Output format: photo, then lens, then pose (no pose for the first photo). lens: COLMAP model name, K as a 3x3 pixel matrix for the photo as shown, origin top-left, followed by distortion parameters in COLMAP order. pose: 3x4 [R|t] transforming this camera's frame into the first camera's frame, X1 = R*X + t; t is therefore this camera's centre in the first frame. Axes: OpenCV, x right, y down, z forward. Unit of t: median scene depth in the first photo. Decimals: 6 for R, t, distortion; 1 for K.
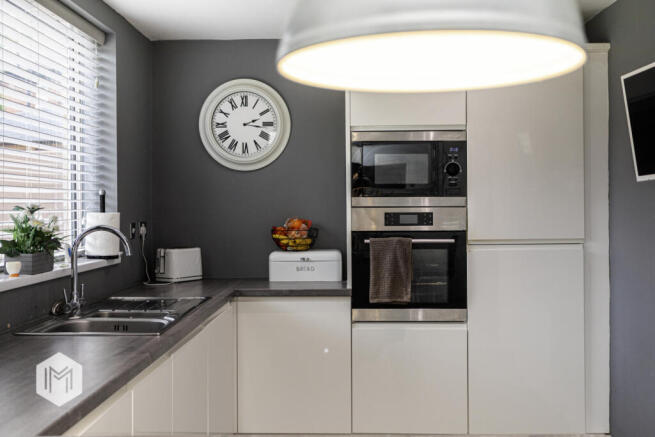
lens RADIAL K [[719.5, 0, 327.2], [0, 719.5, 219.2], [0, 0, 1]] dist [0.006417, 0.000000]
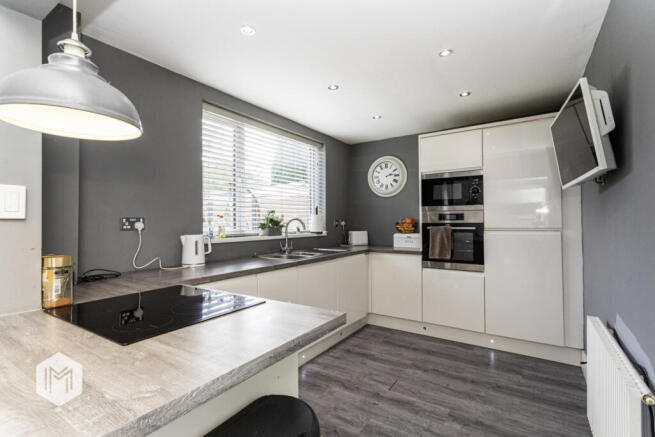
lens RADIAL K [[309.2, 0, 327.2], [0, 309.2, 218.6], [0, 0, 1]] dist [-0.003753, -0.000299]
pose [[0.845235, -0.004597, -0.534375, 0.277789], [-0.007716, 0.999754, -0.020805, 0.024418], [0.534339, 0.021708, 0.844992, 0.106994]]
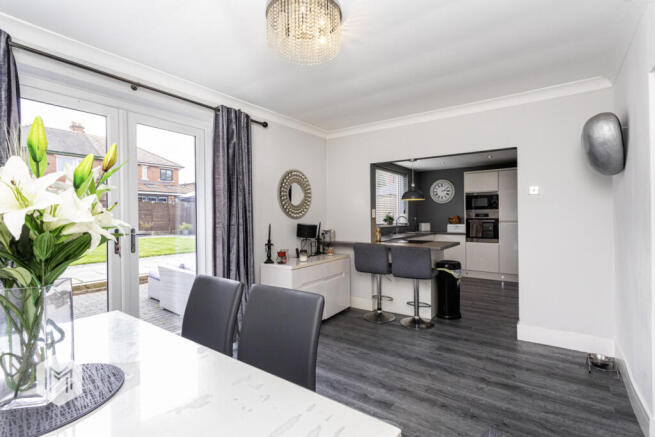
lens RADIAL K [[309.2, 0, 324.4], [0, 309.2, 217.4], [0, 0, 1]] dist [-0.003753, -0.000299]
pose [[0.814495, 0.000904, -0.580170, 0.385898], [-0.007713, 0.999927, -0.009271, 0.032878], [0.580119, 0.012026, 0.814443, -0.831340]]
